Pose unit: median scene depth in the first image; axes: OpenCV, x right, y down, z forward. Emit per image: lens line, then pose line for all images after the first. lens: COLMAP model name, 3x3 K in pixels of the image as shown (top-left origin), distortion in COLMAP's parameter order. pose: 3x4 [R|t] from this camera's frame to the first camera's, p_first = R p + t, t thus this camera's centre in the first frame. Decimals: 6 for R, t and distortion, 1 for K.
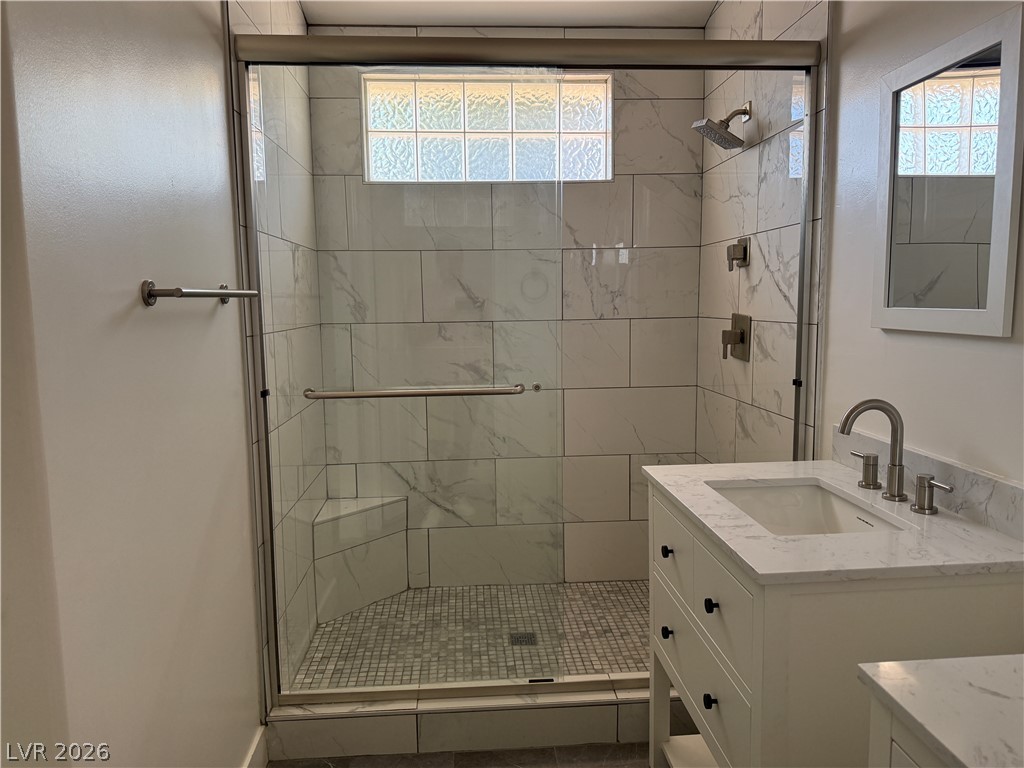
lens RADIAL K [[723.2, 0, 515.1], [0, 723.2, 385.3], [0, 0, 1]] dist [0.059781, -0.081495]
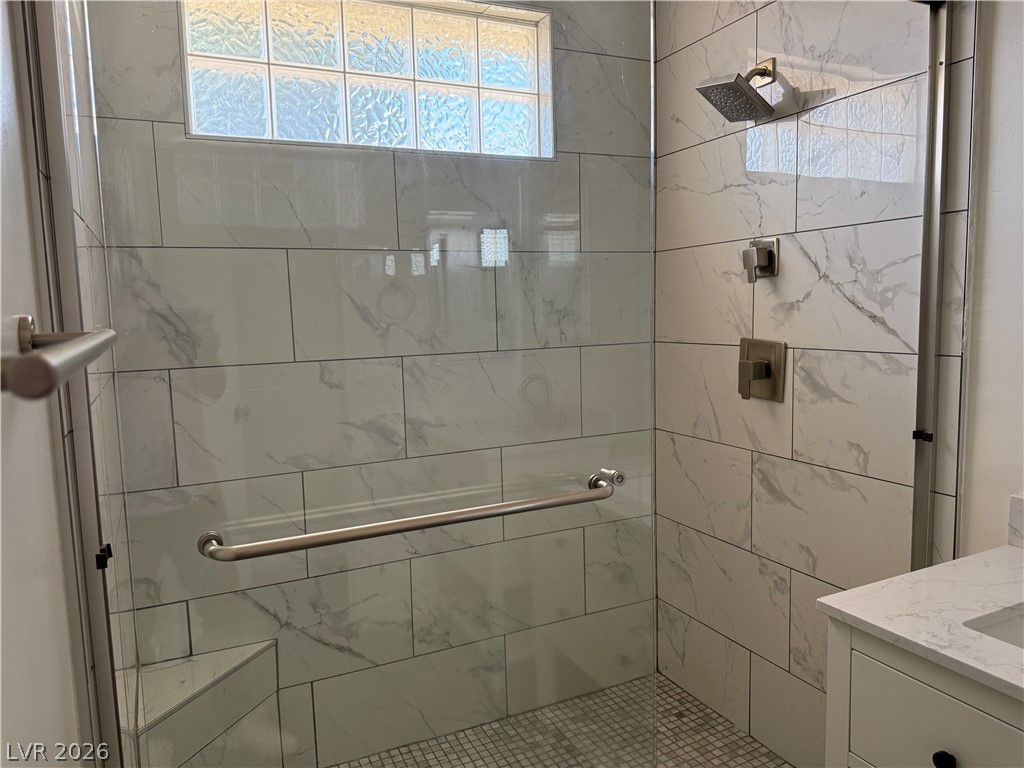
lens RADIAL K [[723.2, 0, 514.7], [0, 723.2, 388.0], [0, 0, 1]] dist [0.059781, -0.081495]
pose [[0.926690, -0.050732, 0.372387, -0.223596], [0.055947, 0.998429, -0.003205, -0.061796], [-0.371639, 0.023804, 0.928072, 0.406675]]
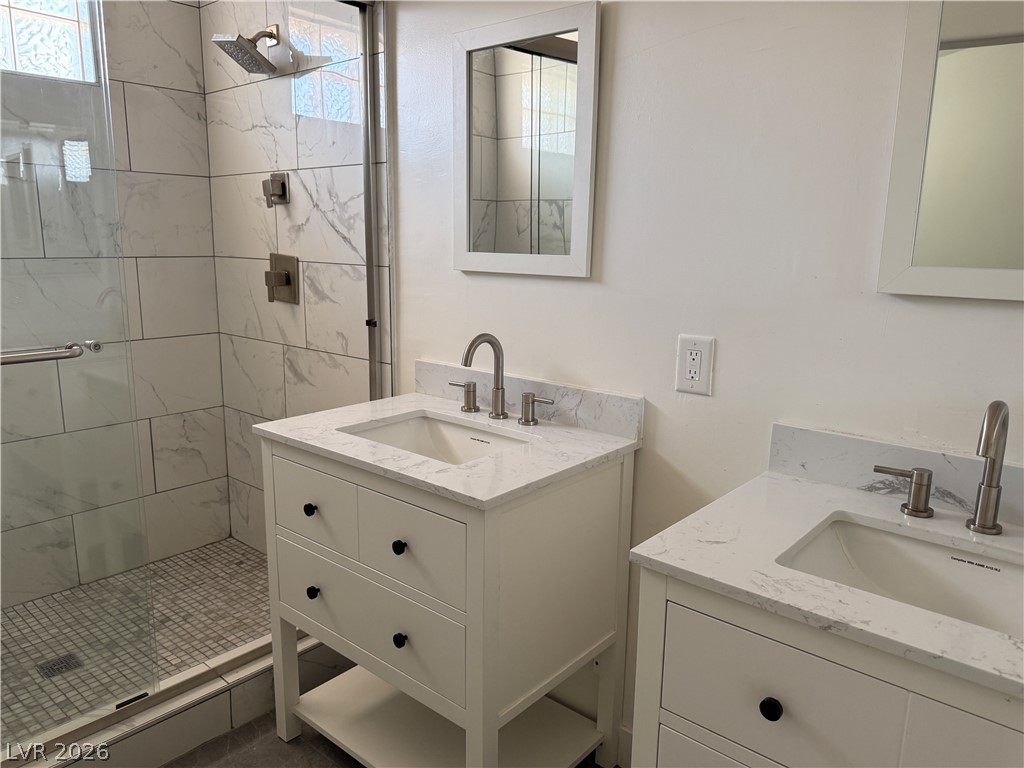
lens RADIAL K [[723.2, 0, 505.3], [0, 723.2, 388.6], [0, 0, 1]] dist [0.059781, -0.081495]
pose [[0.705002, -0.115053, 0.699811, -0.181165], [0.057010, 0.992754, 0.105782, -0.007957], [-0.706910, -0.034680, 0.706453, 0.114052]]
